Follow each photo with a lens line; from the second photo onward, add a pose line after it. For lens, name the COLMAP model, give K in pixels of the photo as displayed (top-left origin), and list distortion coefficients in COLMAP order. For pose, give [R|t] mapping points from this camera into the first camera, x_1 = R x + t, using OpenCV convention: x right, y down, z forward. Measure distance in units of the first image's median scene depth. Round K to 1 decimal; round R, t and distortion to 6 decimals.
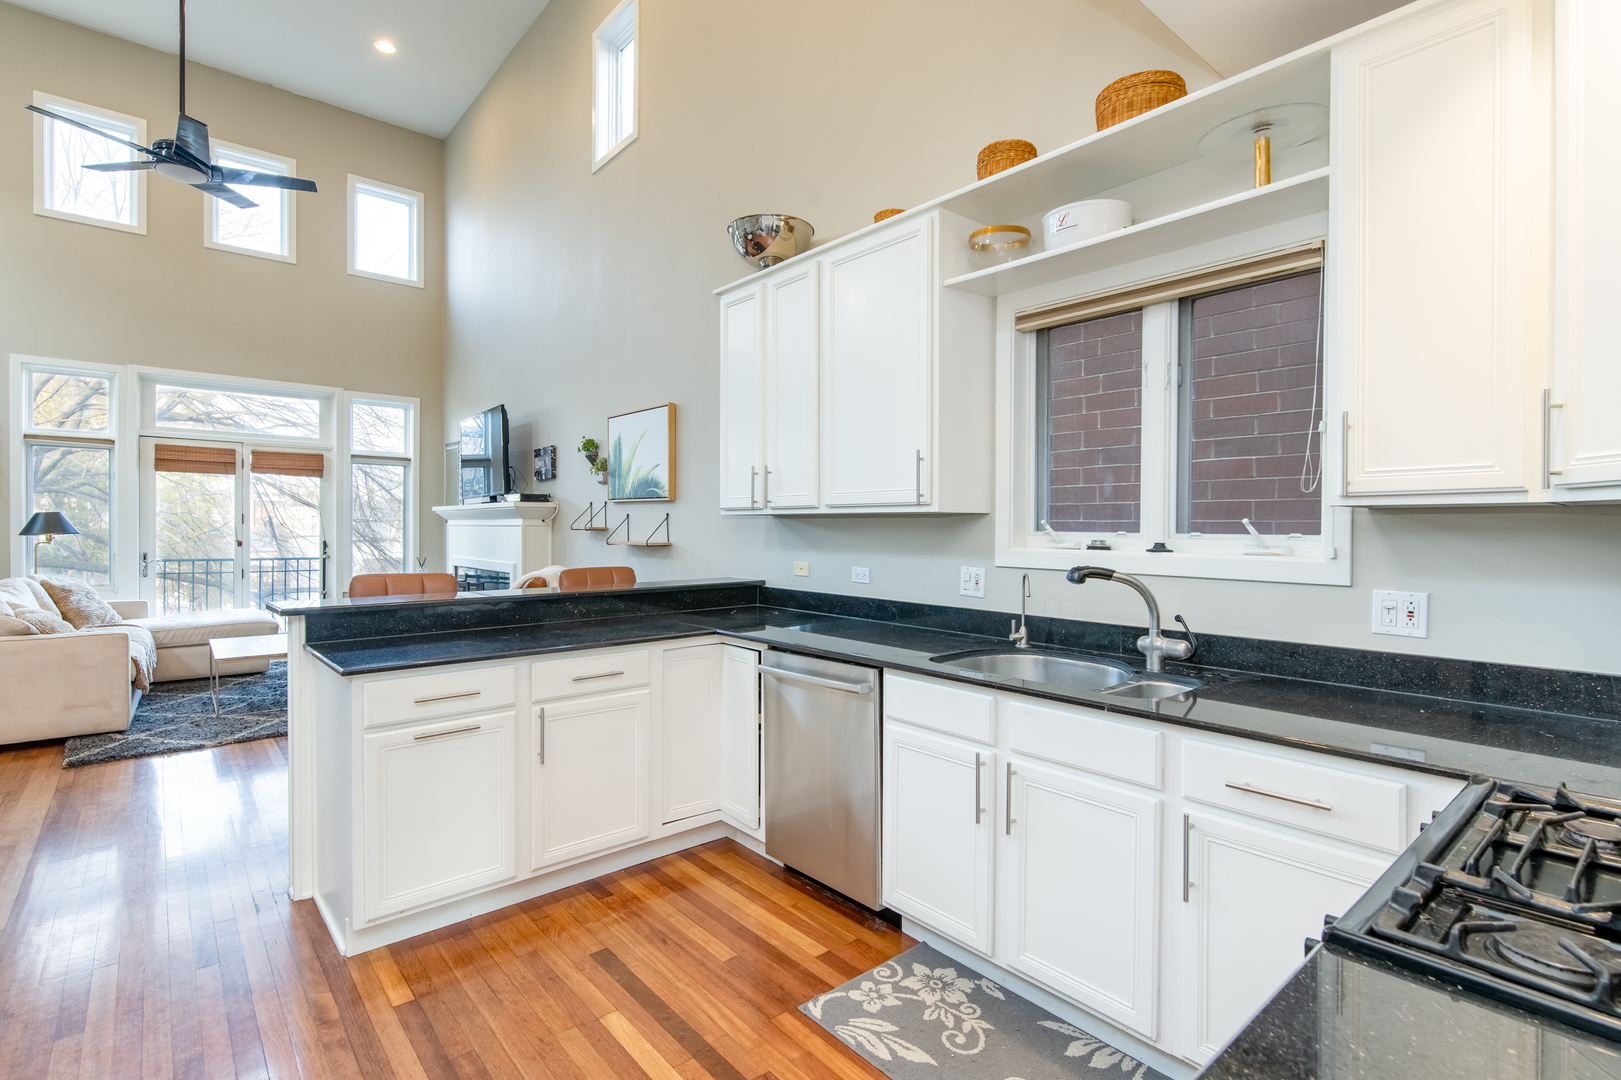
lens RADIAL K [[778.0, 0, 837.4], [0, 778.0, 541.4], [0, 0, 1]] dist [-0.000916, -0.001713]
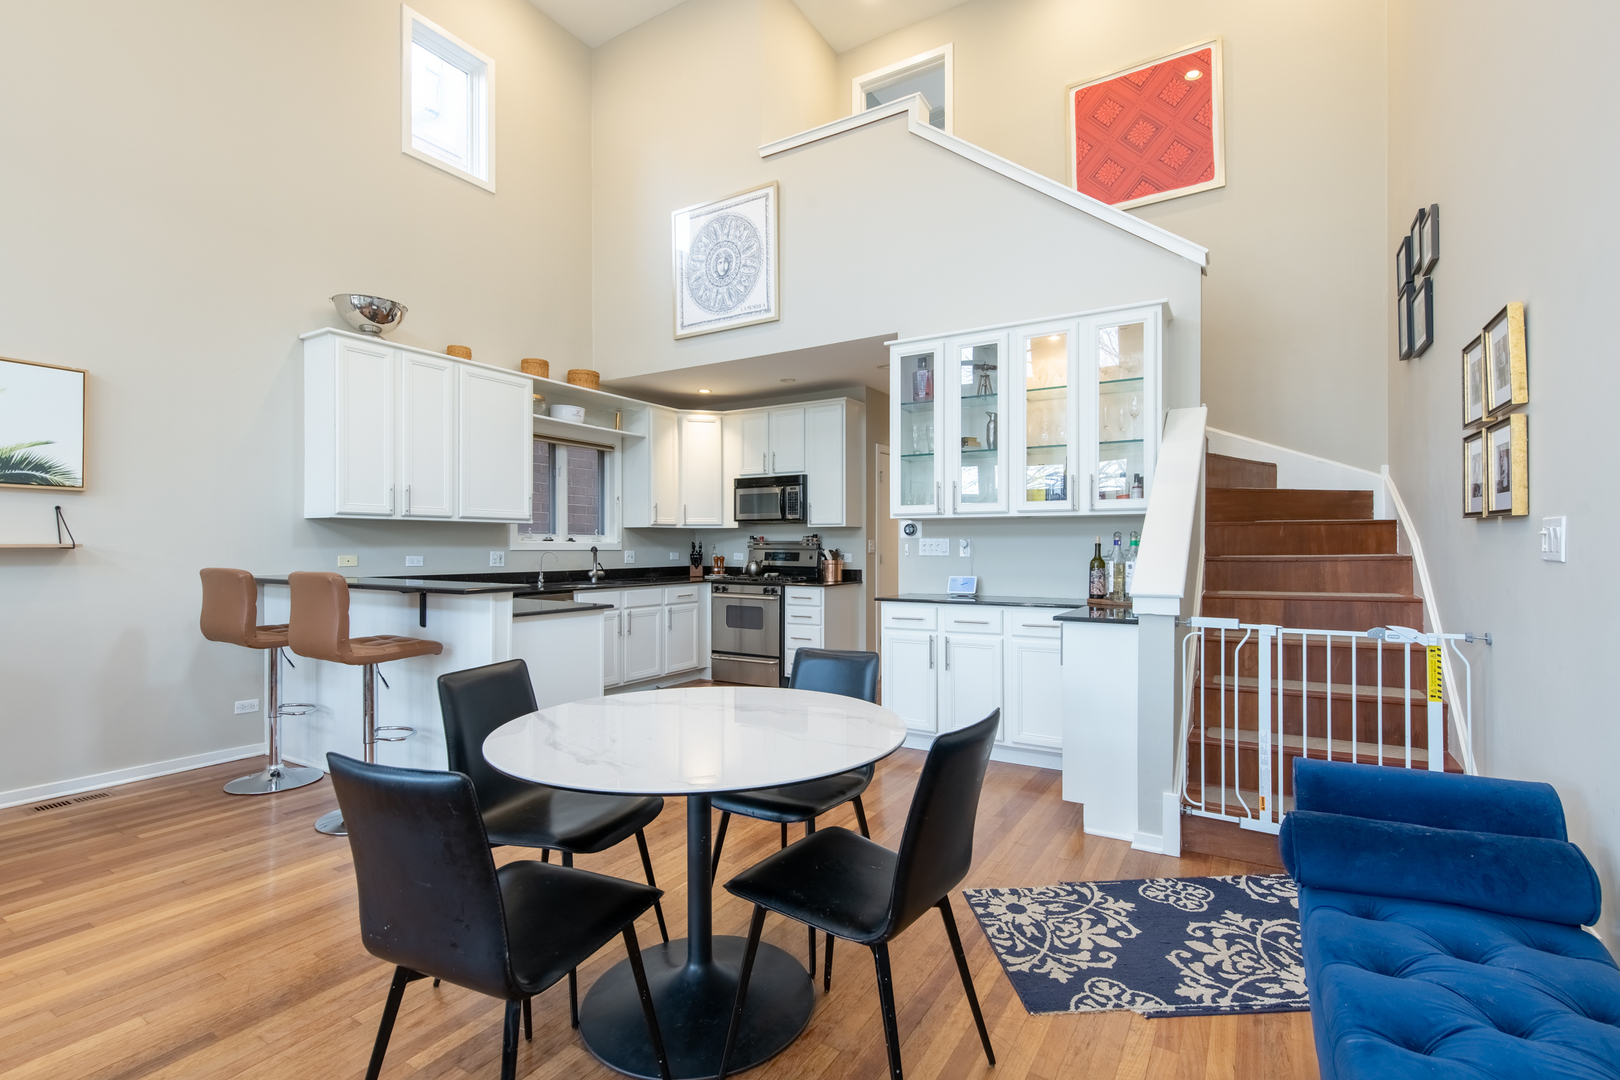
lens RADIAL K [[738.3, 0, 820.1], [0, 738.3, 544.0], [0, 0, 1]] dist [0.001711, 0.000069]
pose [[-0.309845, -0.002844, 0.950783, -1.082416], [0.016388, 0.999831, 0.008331, 0.007303], [-0.950646, 0.018163, -0.309746, 0.473061]]
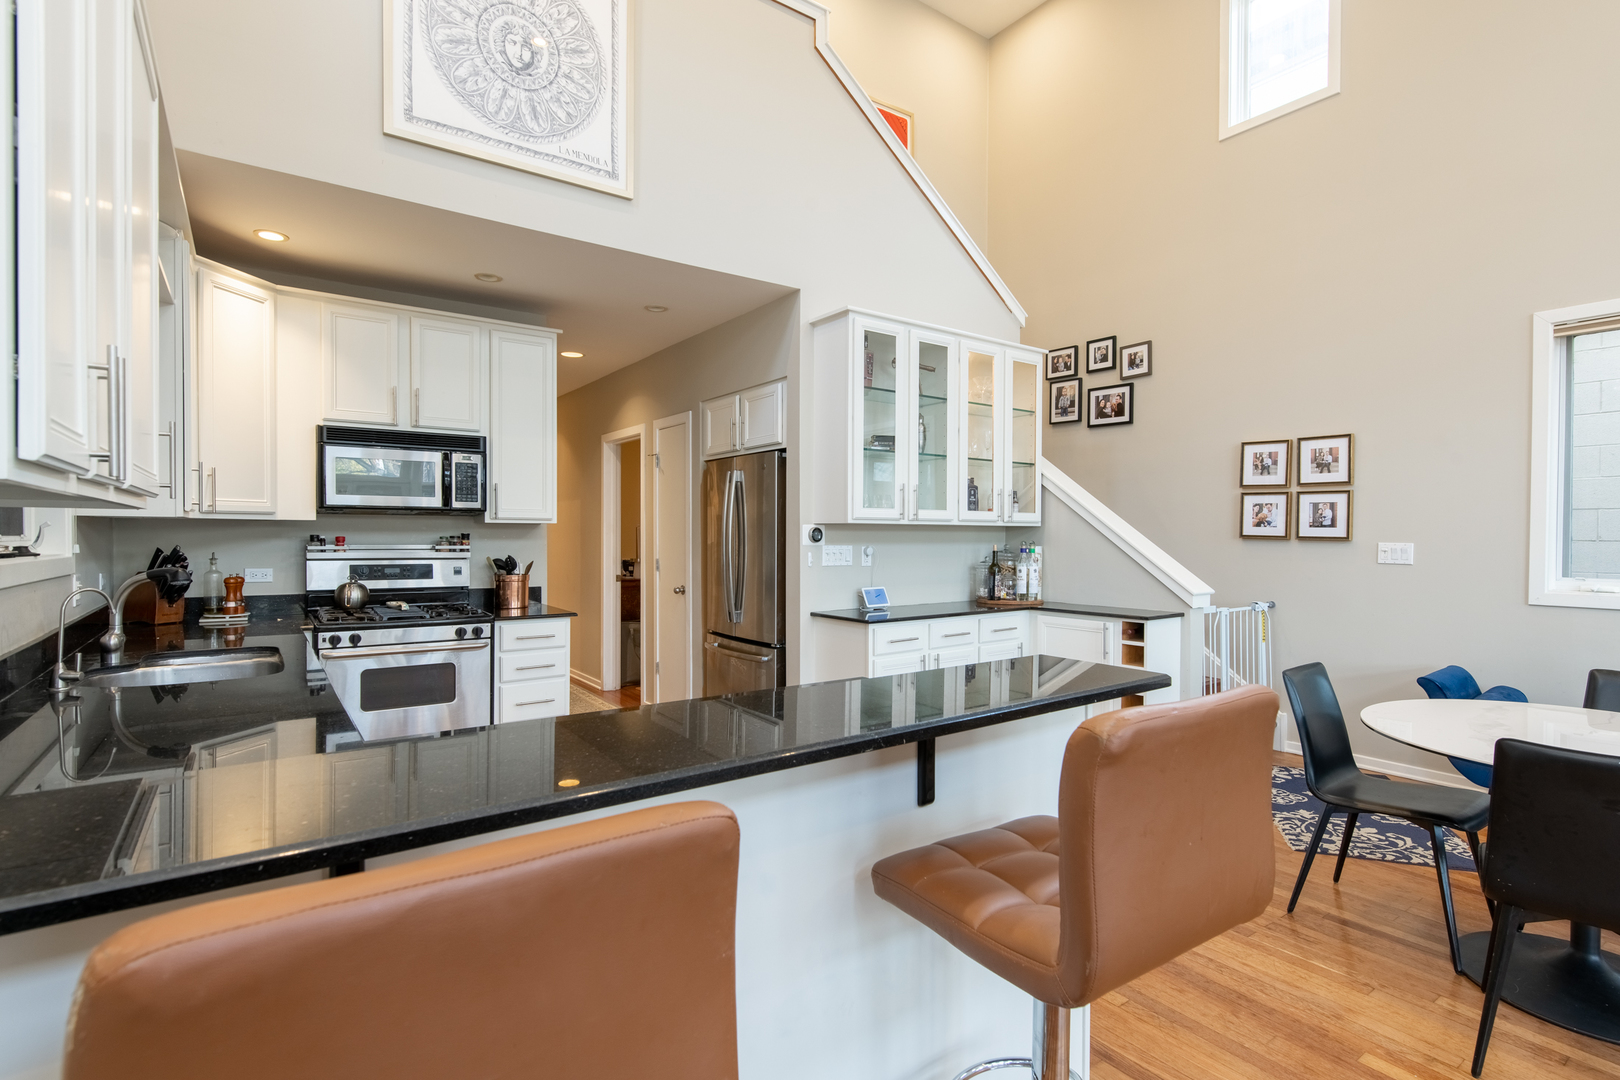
lens RADIAL K [[777.5, 0, 836.9], [0, 777.5, 541.4], [0, 0, 1]] dist [-0.000916, -0.001713]
pose [[-0.996531, -0.009242, 0.082710, -0.298389], [-0.007064, 0.999622, 0.026582, -0.016621], [-0.082924, 0.025905, -0.996219, 0.891507]]
